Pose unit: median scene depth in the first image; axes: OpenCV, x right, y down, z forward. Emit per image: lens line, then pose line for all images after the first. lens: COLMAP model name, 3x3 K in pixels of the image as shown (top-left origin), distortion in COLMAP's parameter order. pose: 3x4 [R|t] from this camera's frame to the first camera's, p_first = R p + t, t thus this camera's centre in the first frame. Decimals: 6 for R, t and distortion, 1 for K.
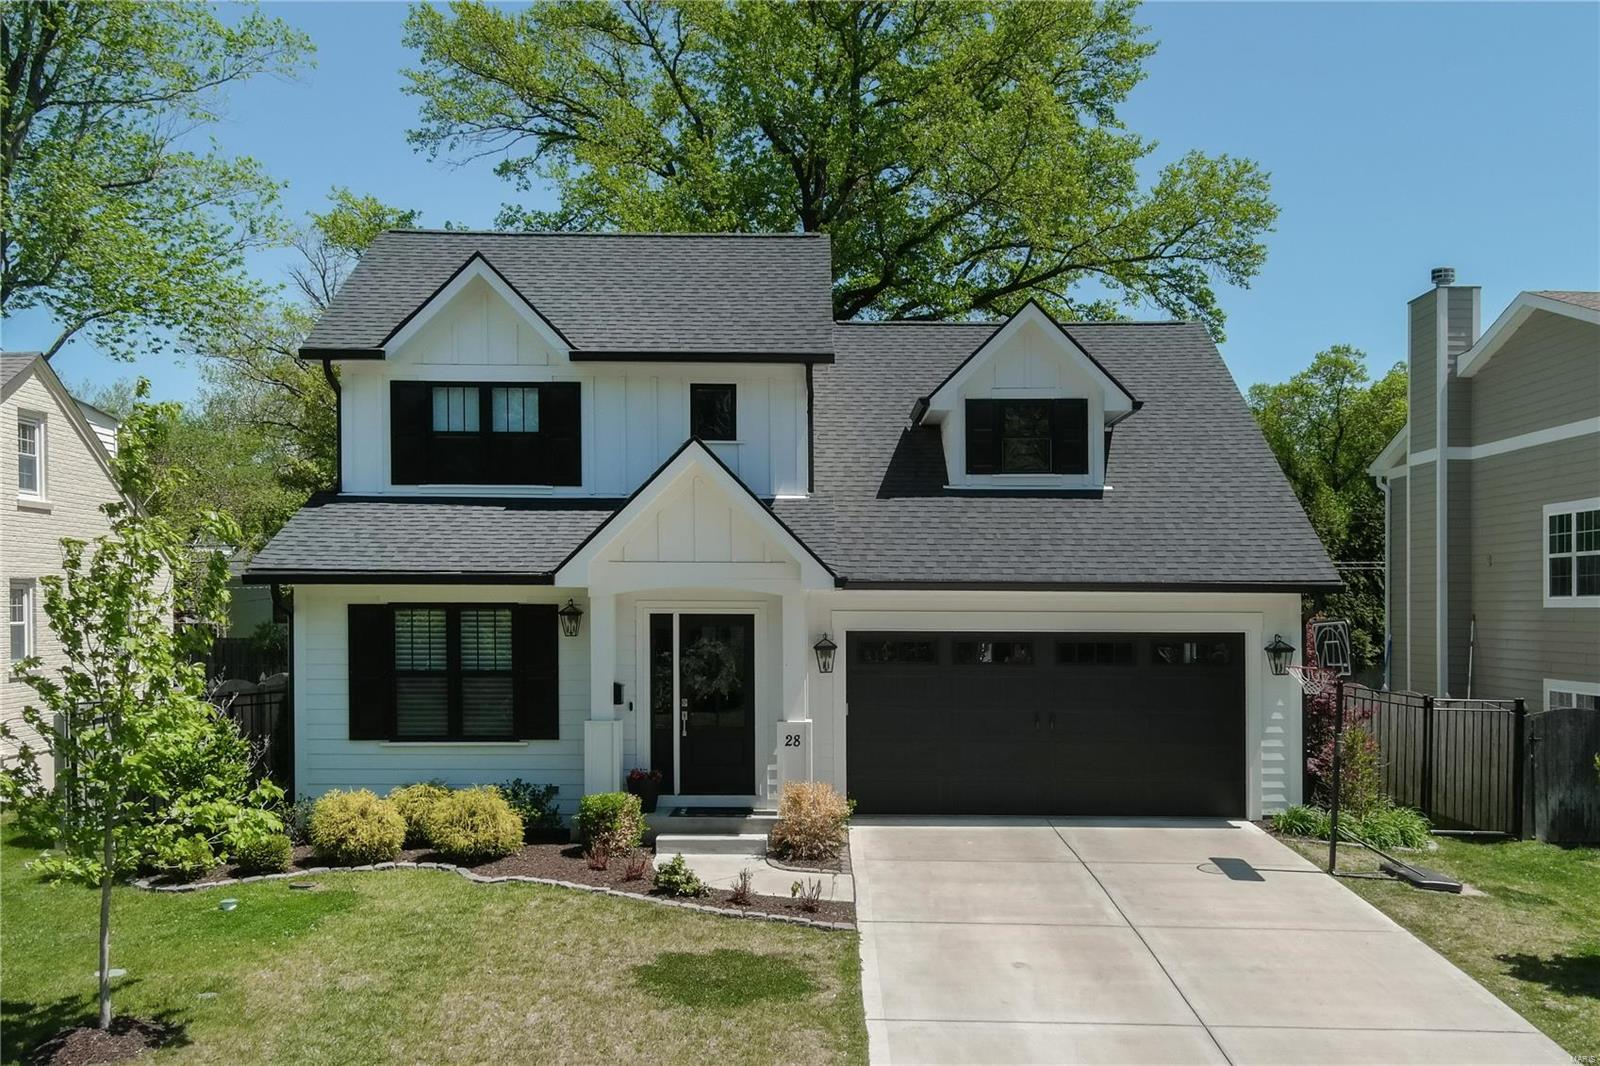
lens RADIAL K [[1245.8, 0, 839.6], [0, 1245.8, 598.9], [0, 0, 1]] dist [0.059717, -0.087681]
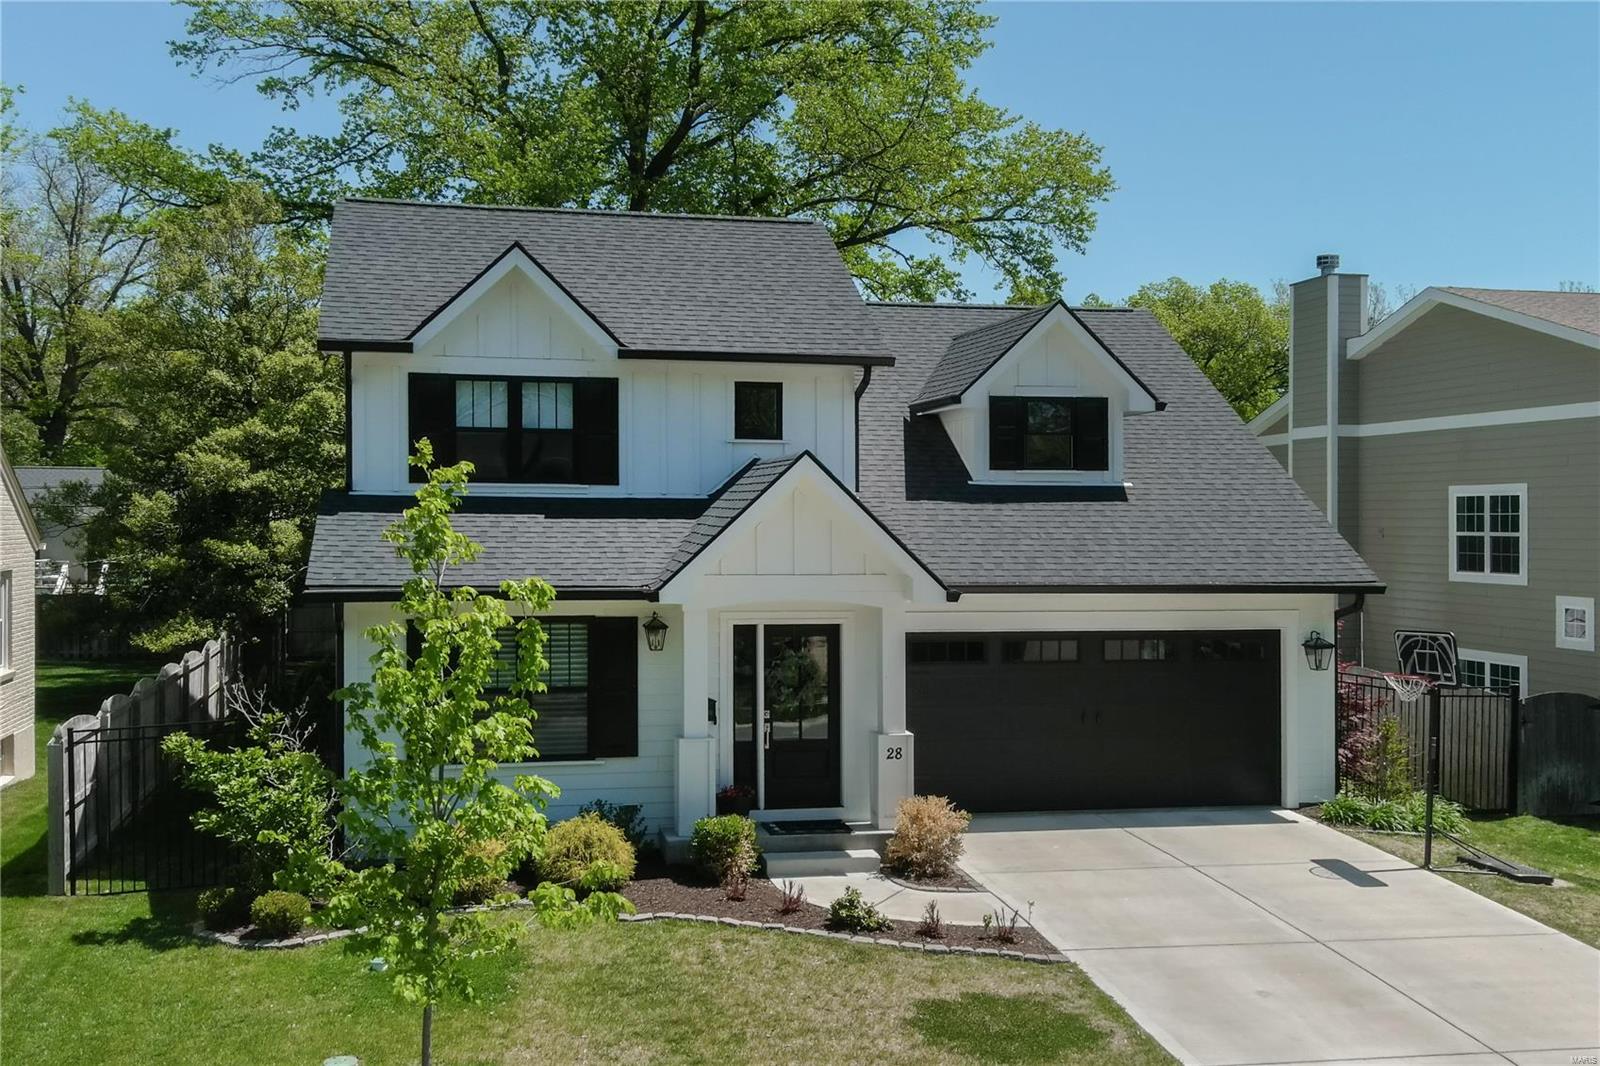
lens RADIAL K [[1271.7, 0, 800.0], [0, 1271.7, 533.0], [0, 0, 1]] dist [0.054548, -0.049219]
pose [[0.987123, -0.007598, 0.159784, -0.256593], [0.008090, 0.999964, -0.002431, -0.056820], [-0.159760, 0.003692, 0.987149, 0.007700]]
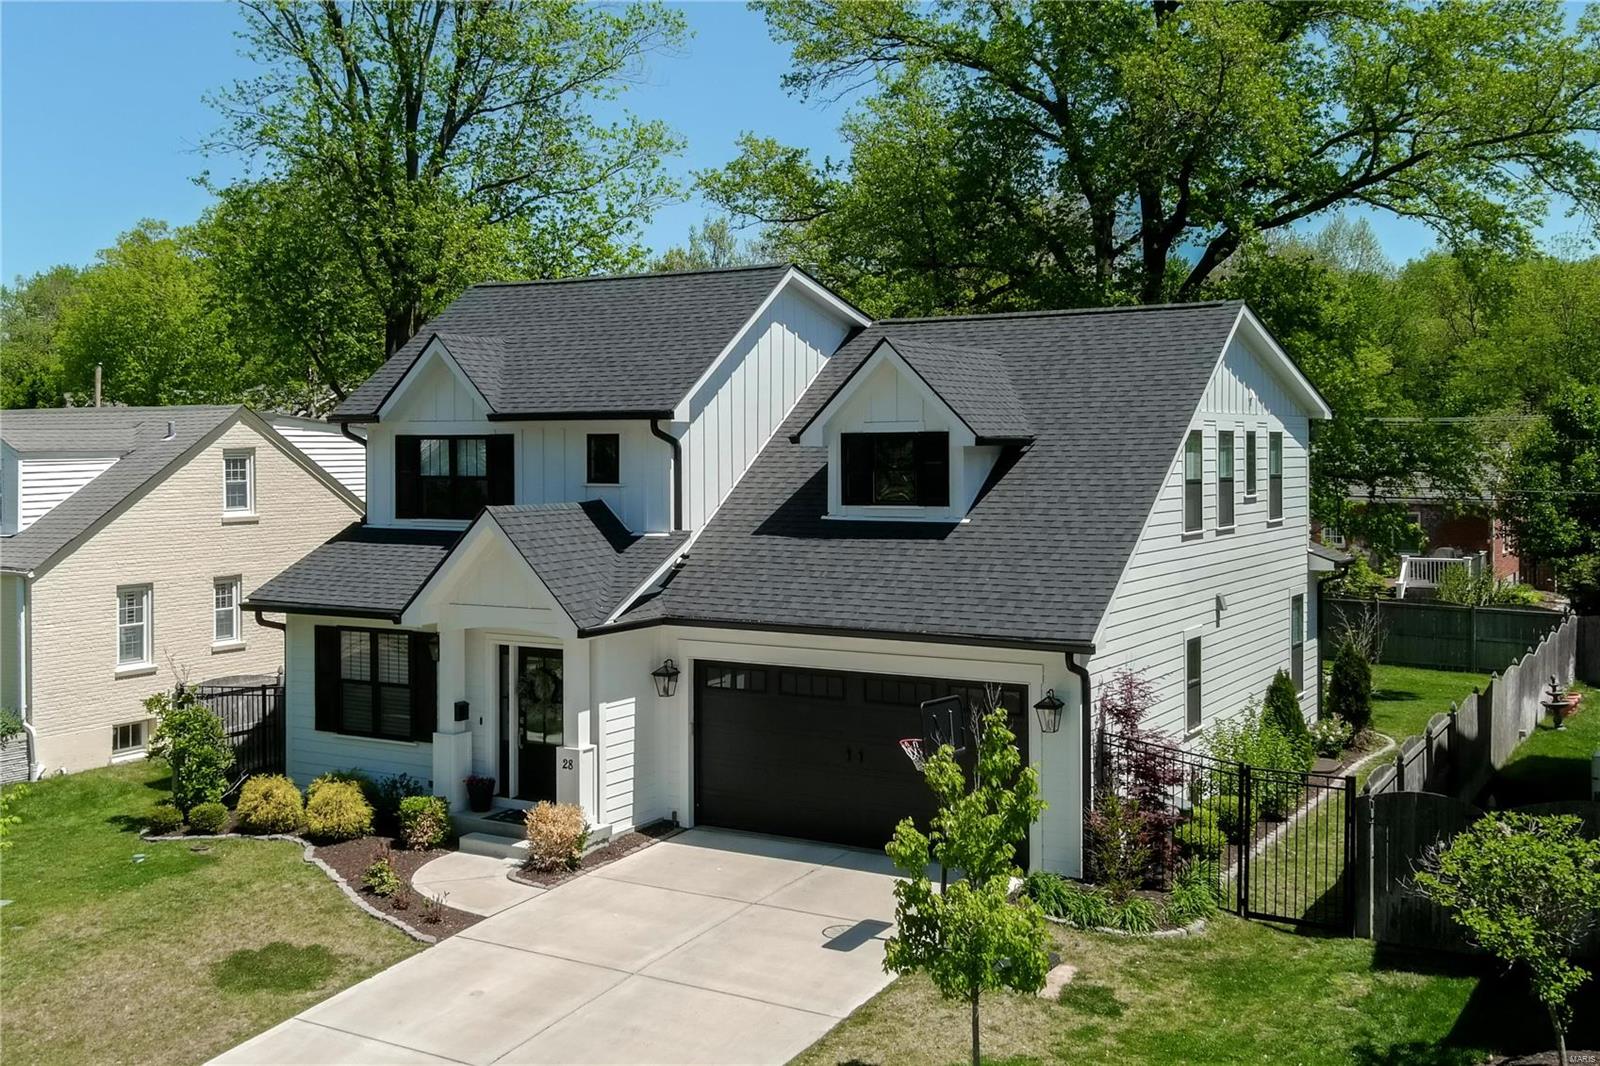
lens RADIAL K [[1334.4, 0, 729.5], [0, 1334.4, 499.4], [0, 0, 1]] dist [0.016834, 0.001867]
pose [[0.892912, -0.003555, -0.450217, 0.617619], [0.003526, 0.999993, -0.000904, -0.123834], [0.450217, -0.000780, 0.892919, -0.042323]]
